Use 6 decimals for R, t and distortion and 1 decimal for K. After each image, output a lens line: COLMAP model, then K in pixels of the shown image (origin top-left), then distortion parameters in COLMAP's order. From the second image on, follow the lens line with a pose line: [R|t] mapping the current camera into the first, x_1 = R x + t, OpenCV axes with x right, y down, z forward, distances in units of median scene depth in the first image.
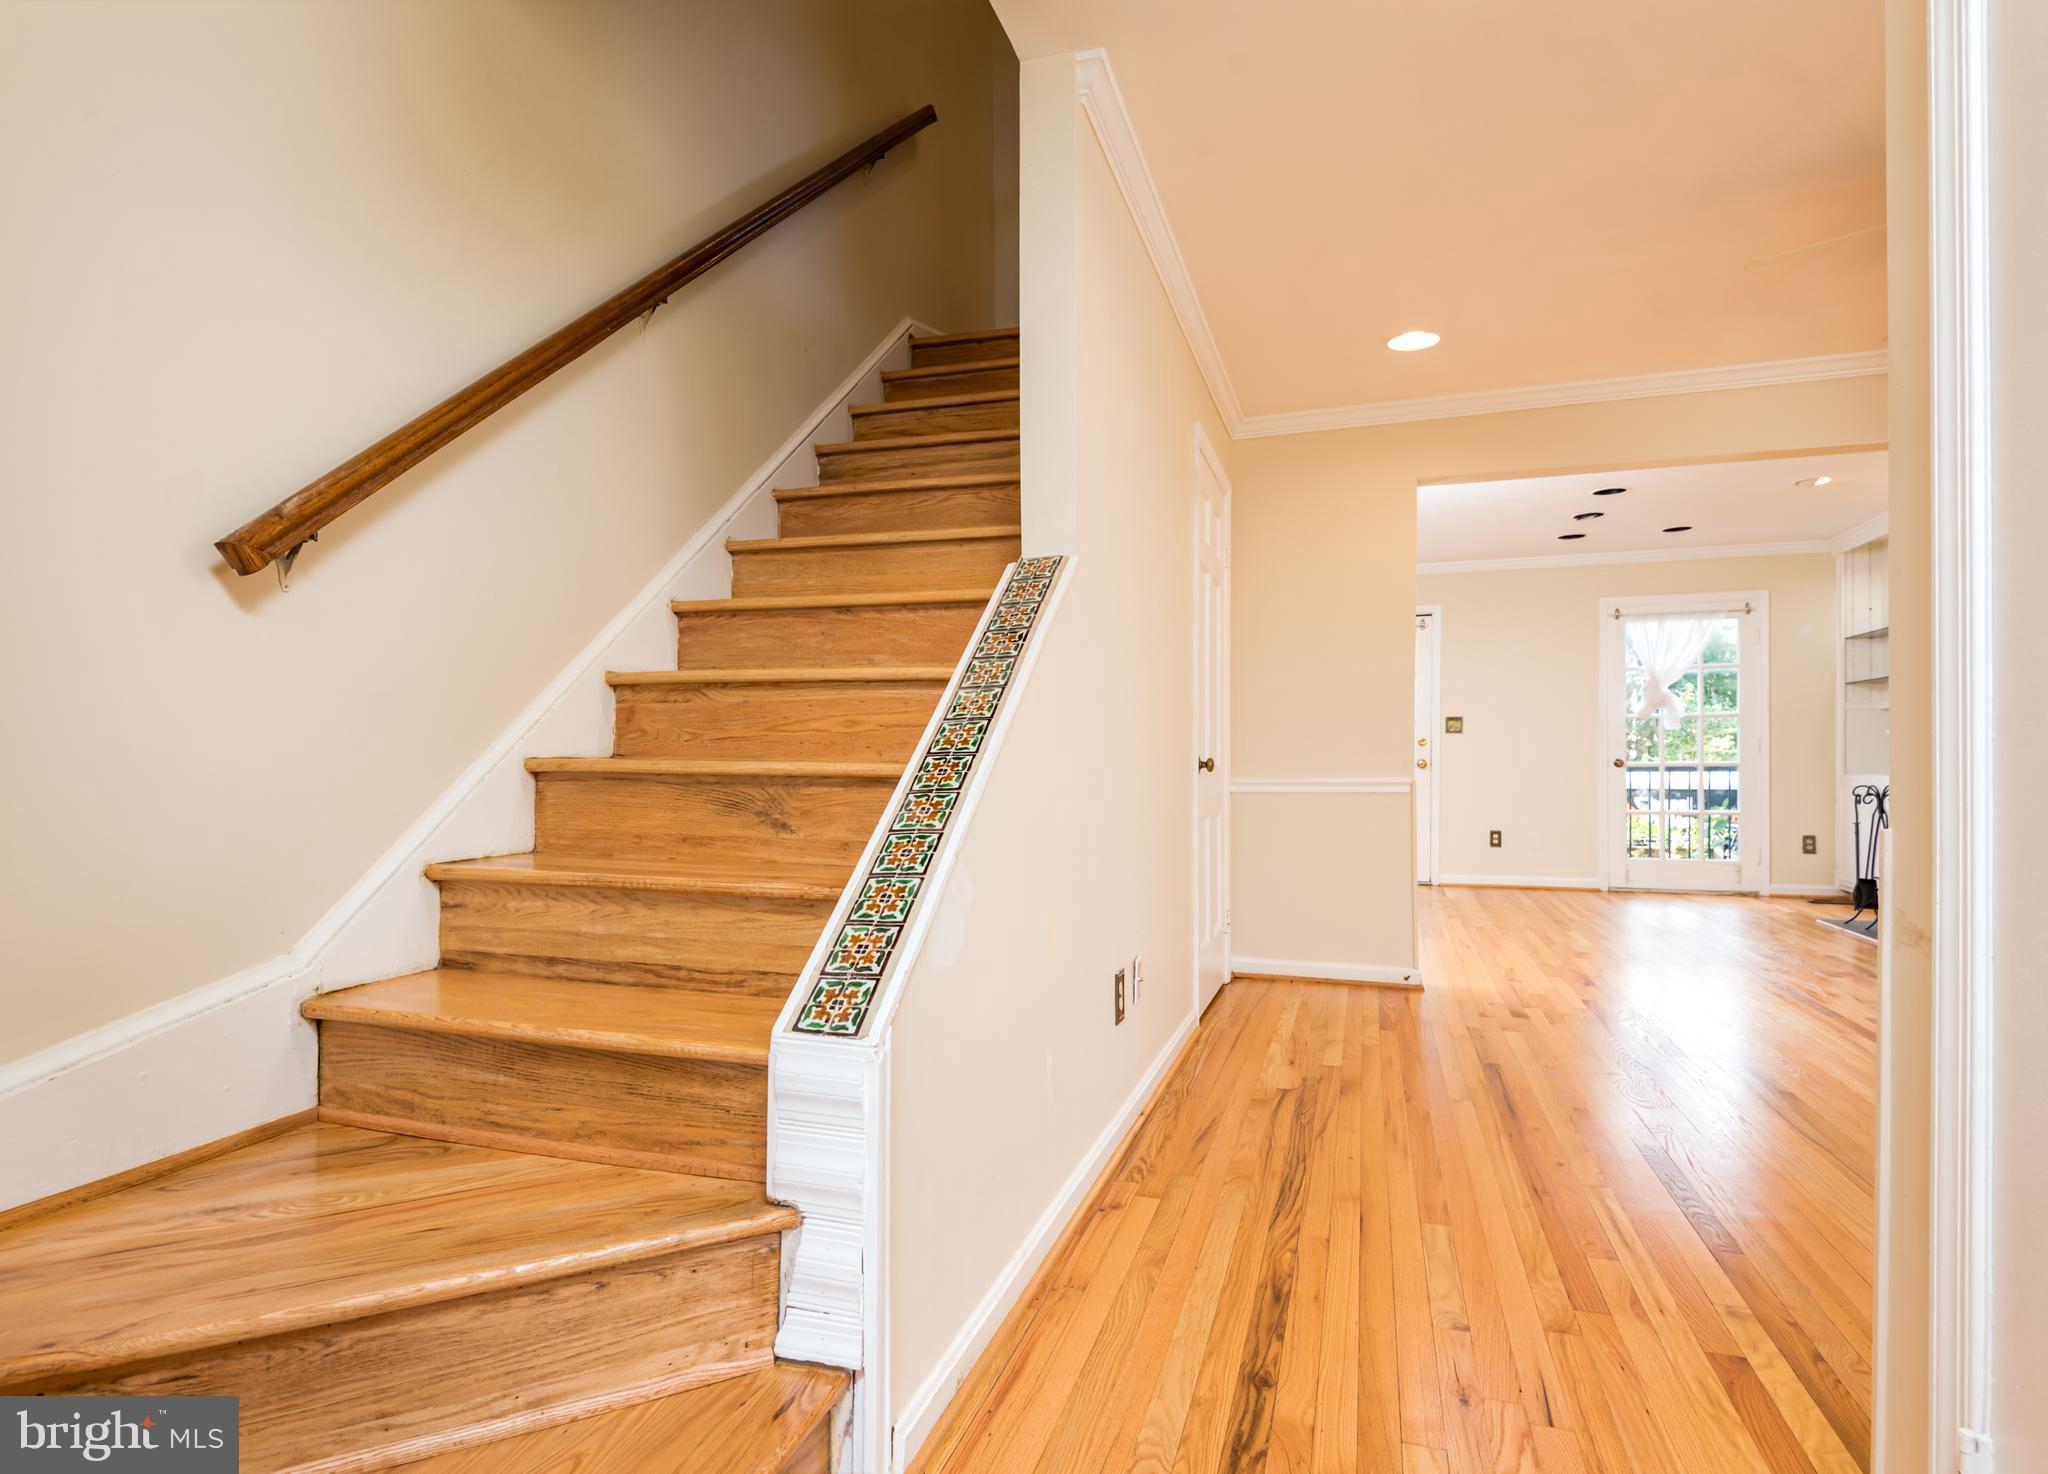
lens RADIAL K [[1049.4, 0, 1024.6], [0, 1049.4, 766.4], [0, 0, 1]] dist [0.036268, -0.047465]
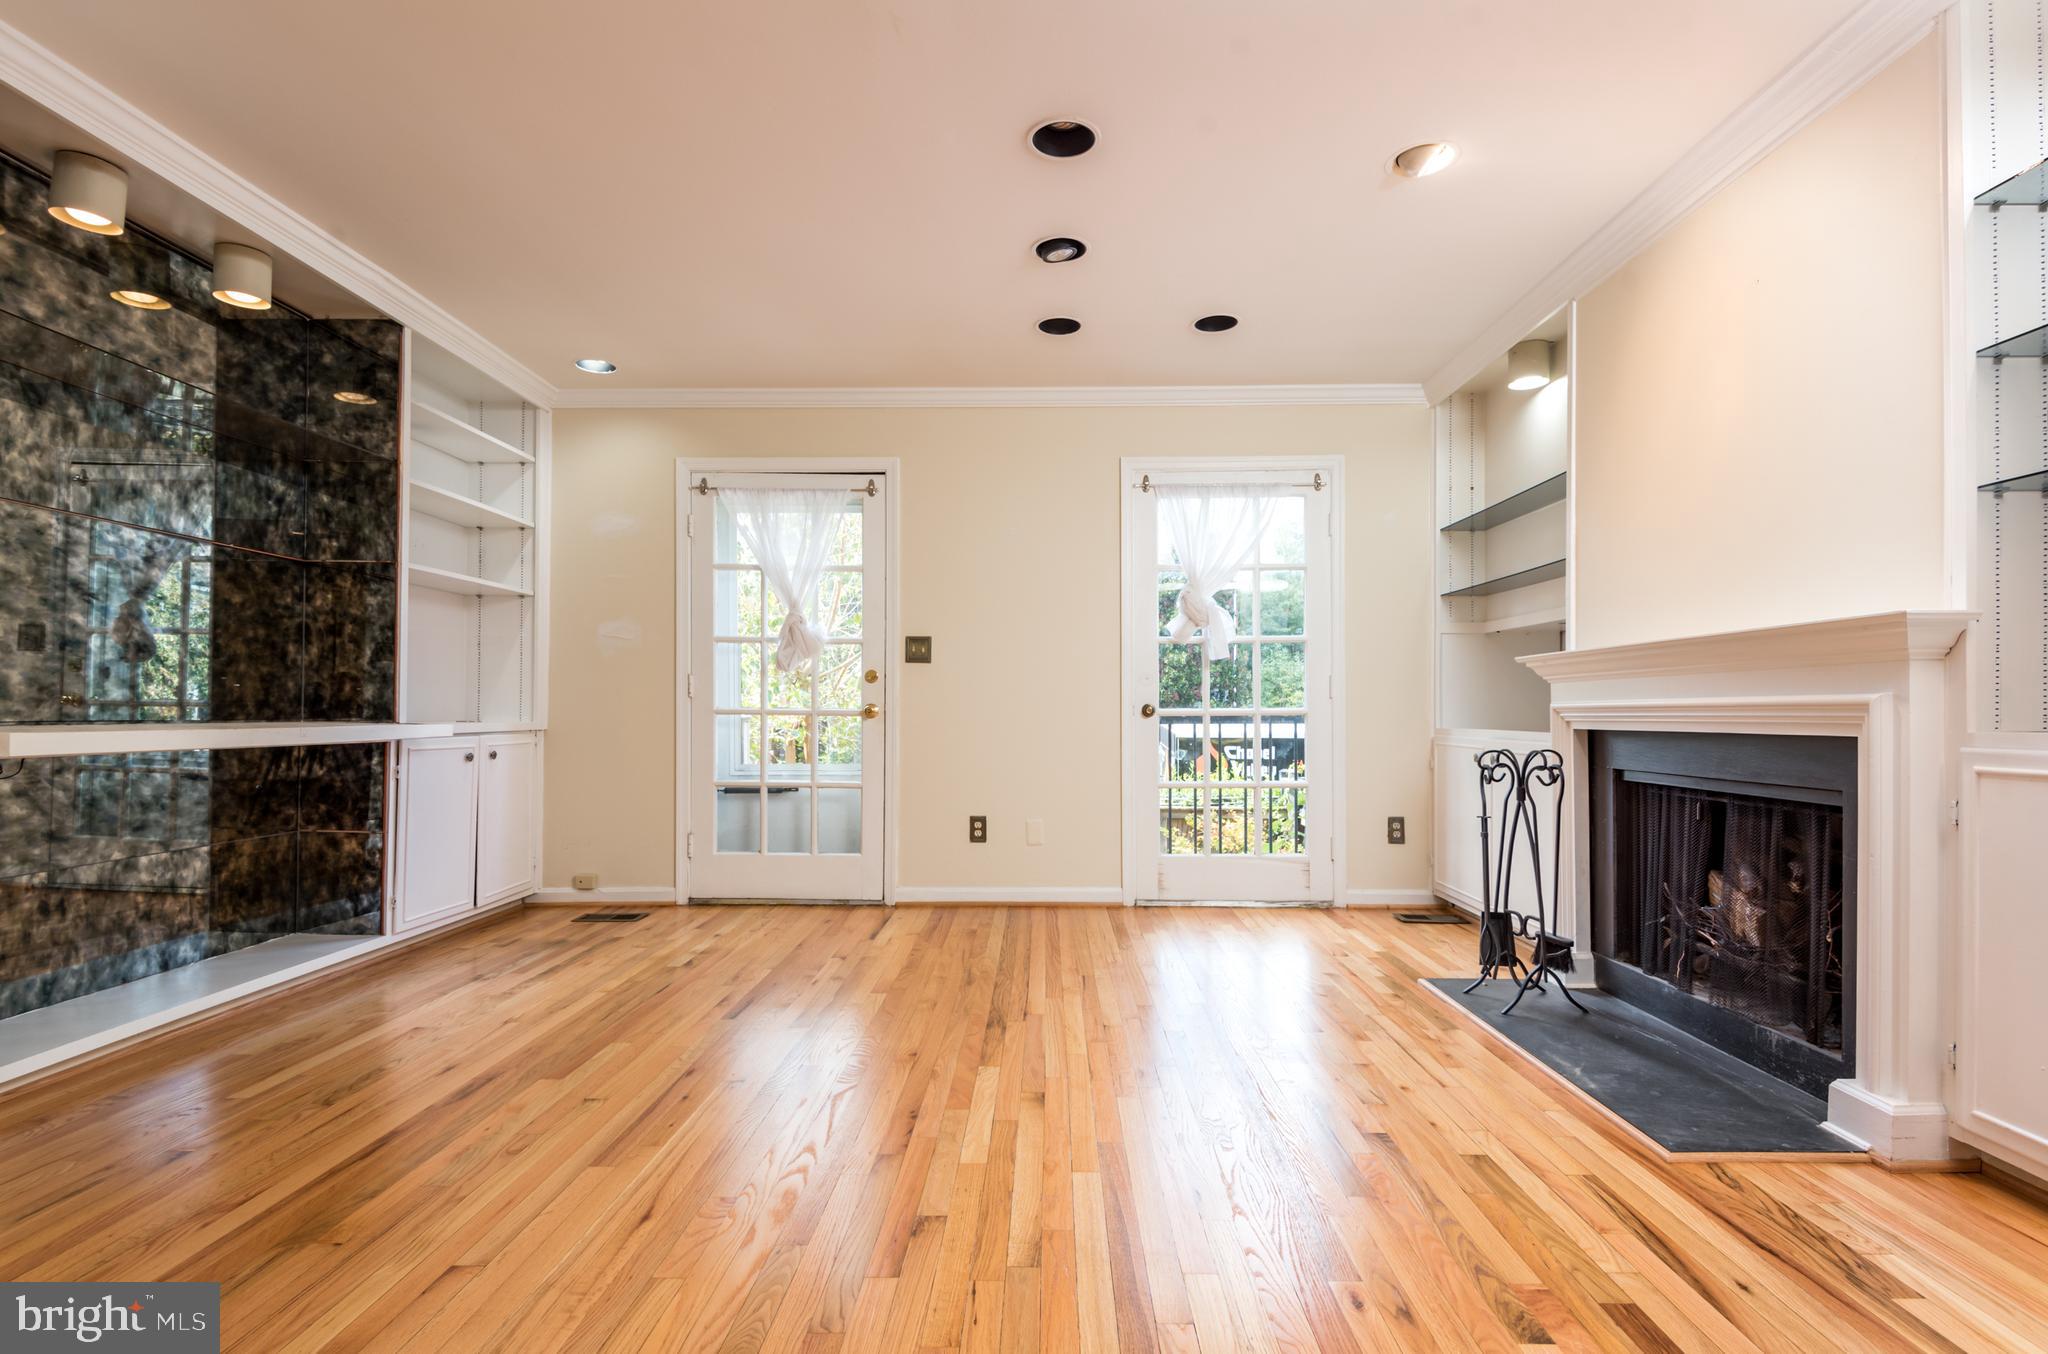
lens RADIAL K [[977.8, 0, 1027.0], [0, 977.8, 700.7], [0, 0, 1]] dist [0.011423, -0.009920]
pose [[0.953086, 0.006752, 0.302626, 0.340630], [-0.002771, 0.999904, -0.013584, -0.001100], [-0.302688, 0.012108, 0.953013, 0.492579]]
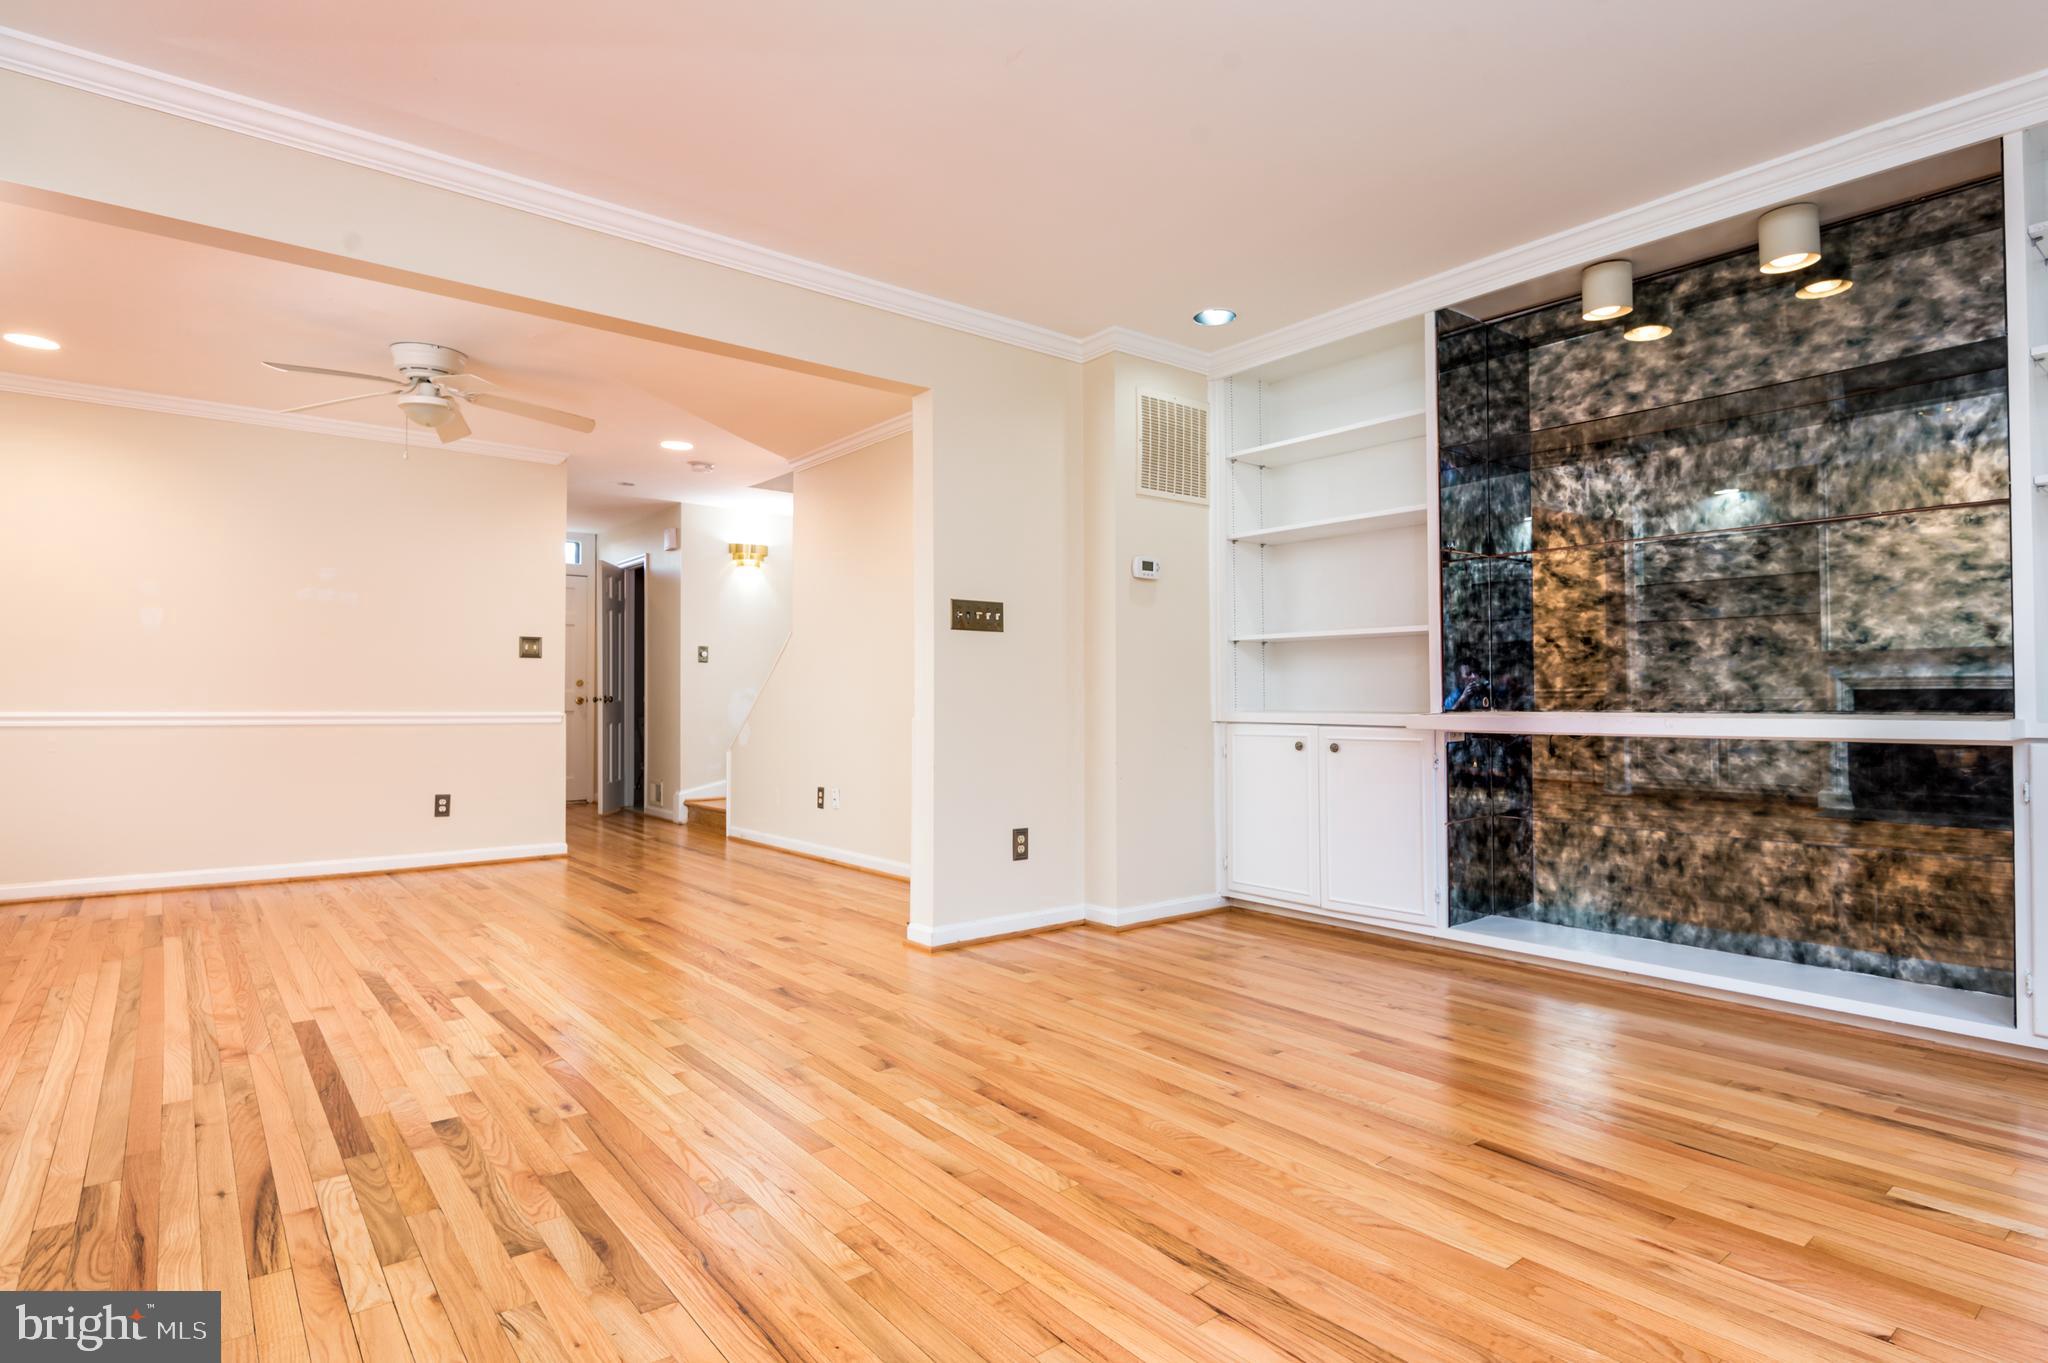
lens RADIAL K [[1054.5, 0, 1024.0], [0, 1054.5, 681.5], [0, 0, 1]] dist [-0.000142, -0.000769]
pose [[-0.538931, -0.012036, -0.842264, 0.712736], [0.000266, 0.999895, -0.014458, -0.003691], [0.842350, -0.008016, -0.538871, 1.026122]]
